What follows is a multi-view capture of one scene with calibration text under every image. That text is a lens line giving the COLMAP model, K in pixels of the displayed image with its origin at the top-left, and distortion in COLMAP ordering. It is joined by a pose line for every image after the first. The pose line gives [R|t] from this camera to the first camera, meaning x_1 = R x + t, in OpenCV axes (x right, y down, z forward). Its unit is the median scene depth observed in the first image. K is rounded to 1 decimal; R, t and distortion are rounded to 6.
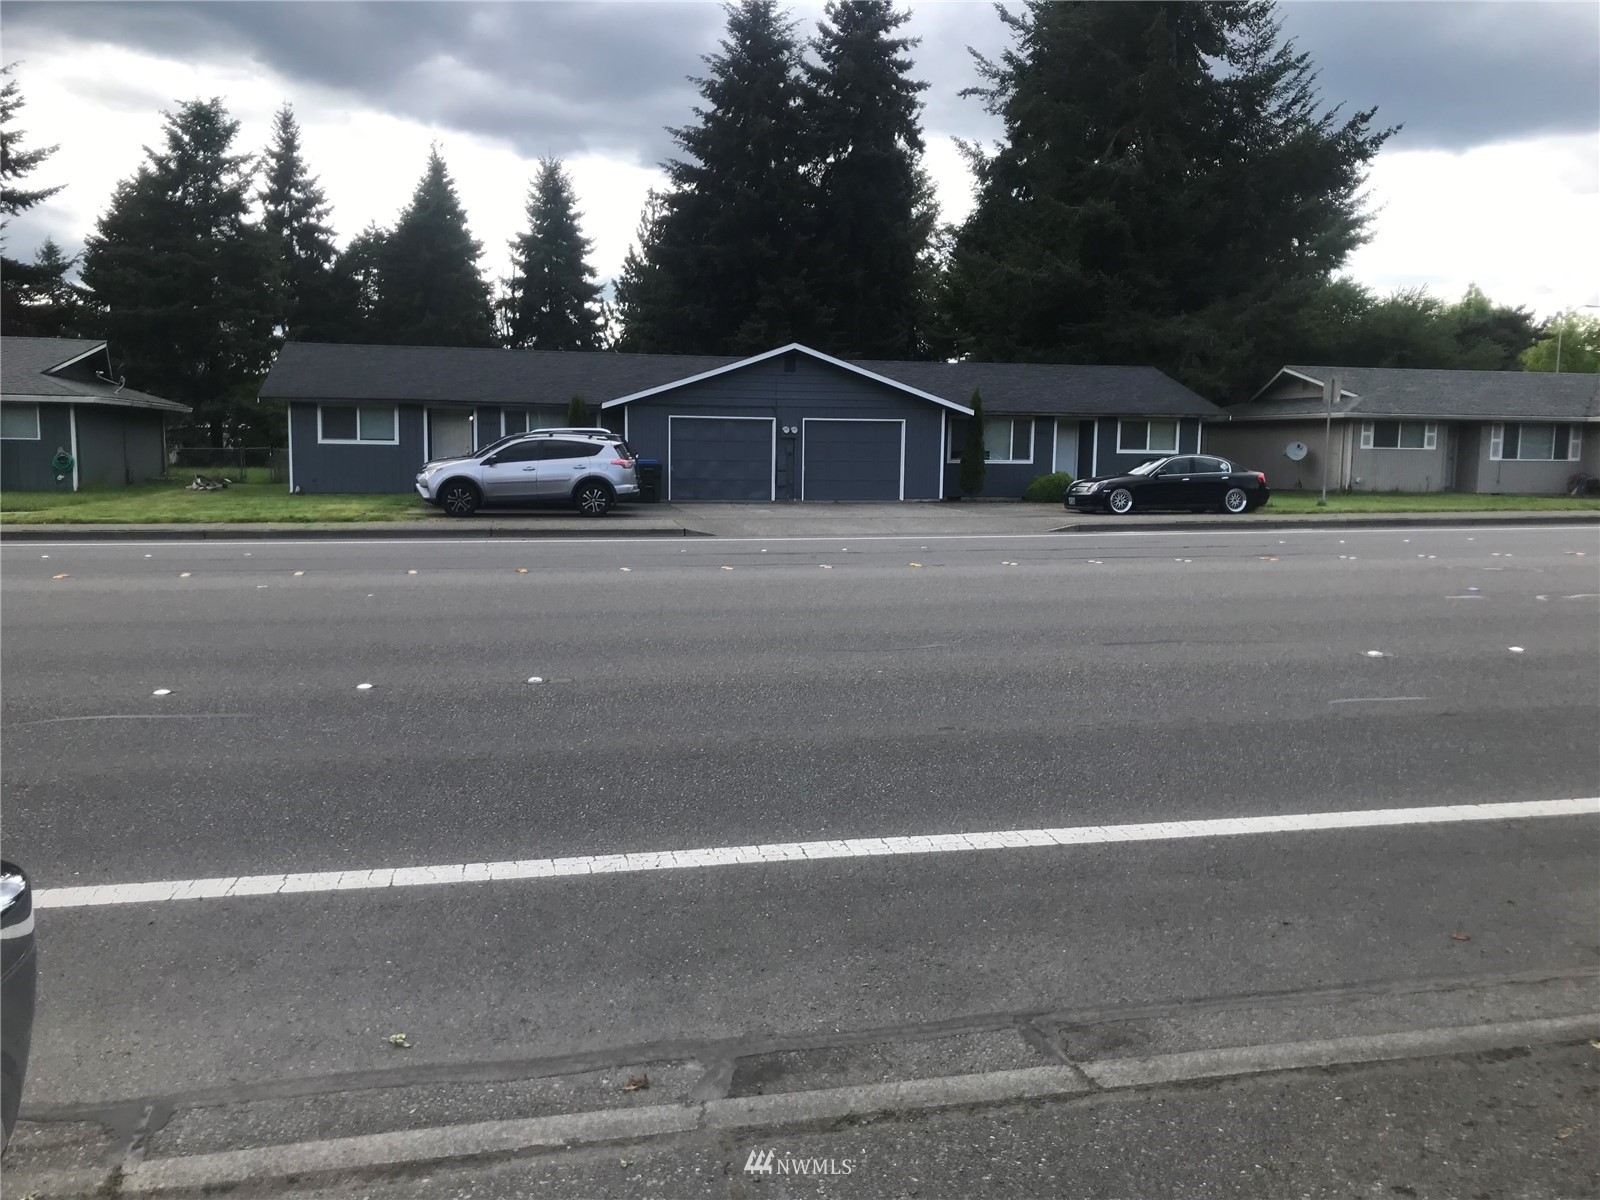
lens RADIAL K [[1314.8, 0, 801.3], [0, 1314.8, 601.1], [0, 0, 1]] dist [0.003472, 0.018409]
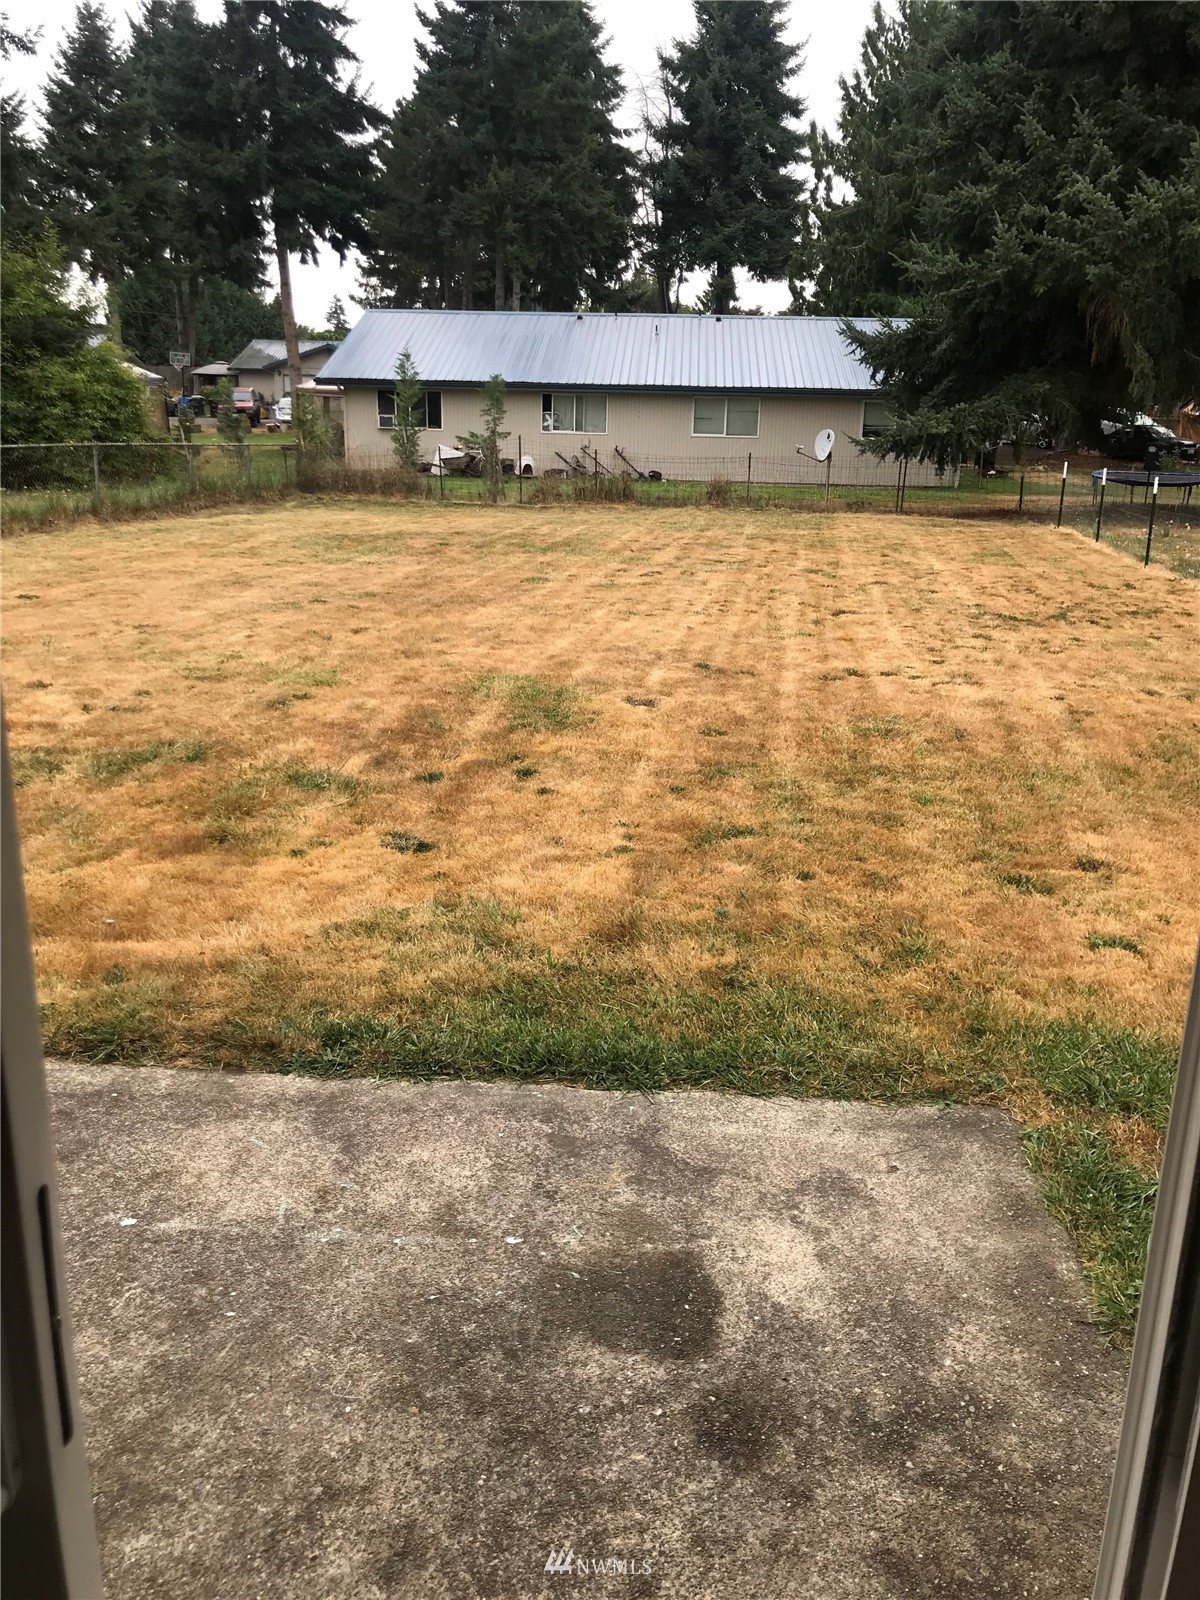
lens RADIAL K [[1314.8, 0, 603.3], [0, 1314.8, 806.1], [0, 0, 1]] dist [0.003472, 0.018409]
pose [[0.959728, 0.081860, -0.268740, -0.057276], [-0.033193, 0.982946, 0.180873, -0.044723], [0.278963, -0.164668, 0.946078, 0.360823]]
